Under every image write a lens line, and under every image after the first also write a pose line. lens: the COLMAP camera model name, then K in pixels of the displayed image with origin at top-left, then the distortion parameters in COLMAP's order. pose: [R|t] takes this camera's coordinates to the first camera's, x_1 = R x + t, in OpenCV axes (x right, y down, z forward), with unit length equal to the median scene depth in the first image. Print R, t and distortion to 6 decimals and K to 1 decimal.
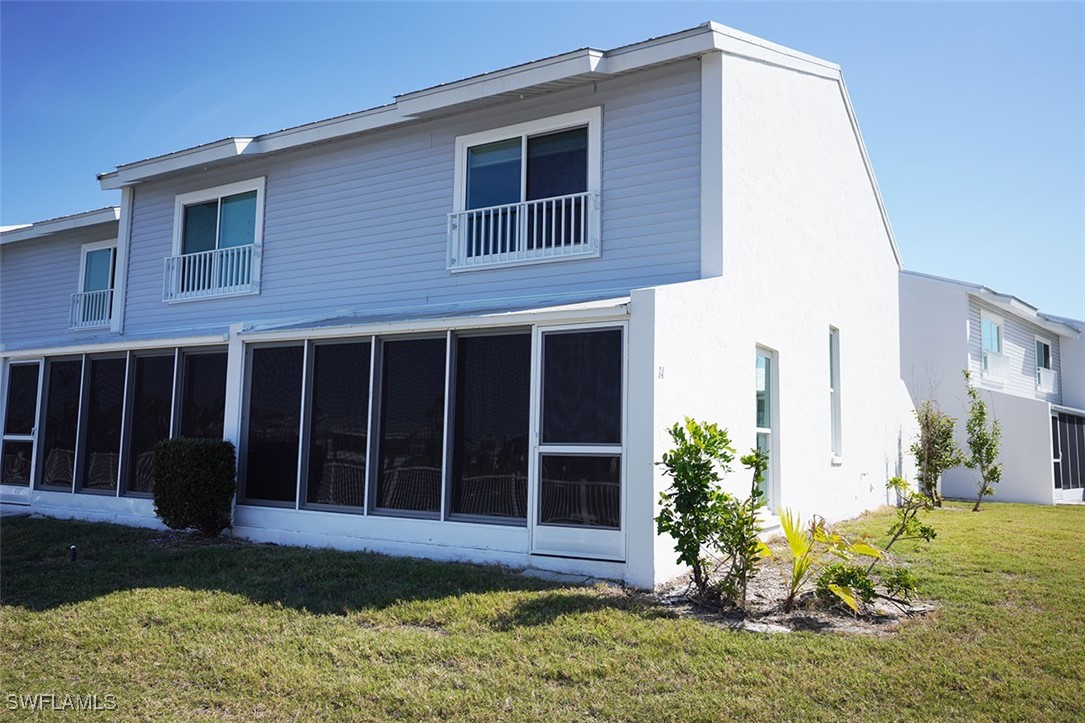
lens RADIAL K [[867.8, 0, 542.5], [0, 867.8, 361.5], [0, 0, 1]] dist [0.001479, 0.000317]
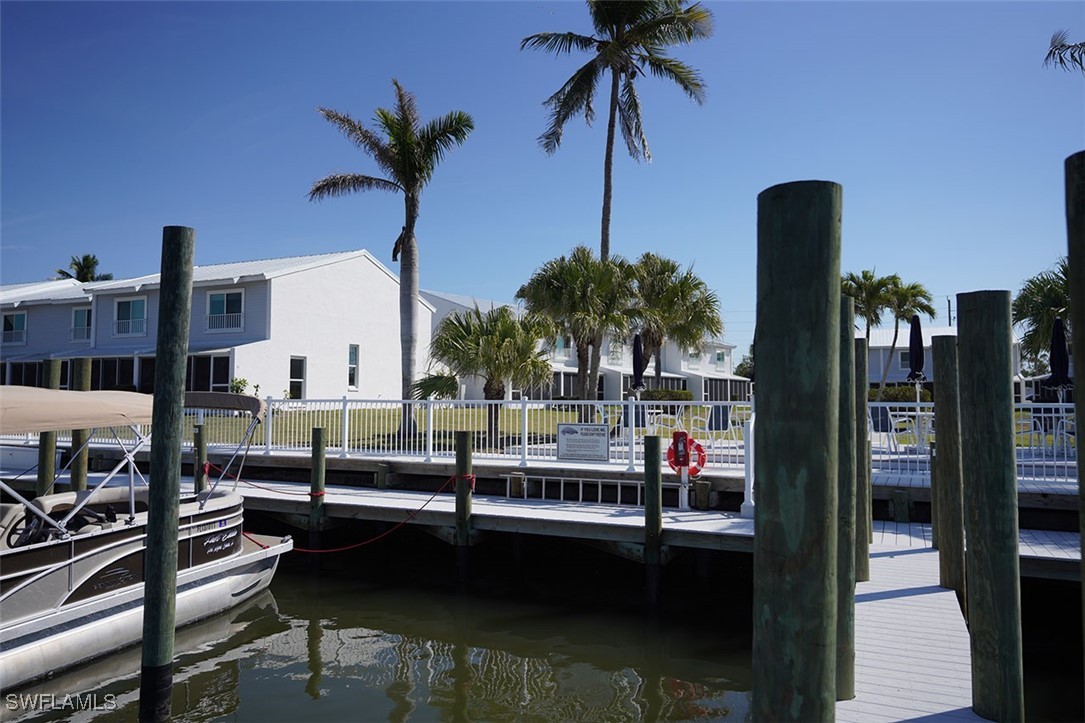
lens RADIAL K [[721.5, 0, 542.5], [0, 721.5, 361.5], [0, 0, 1]] dist [-0.001565, -0.000509]
pose [[0.990021, -0.014786, 0.140141, 0.770835], [0.007334, 0.998539, 0.053544, -0.131266], [-0.140728, -0.051982, 0.988683, -1.884068]]
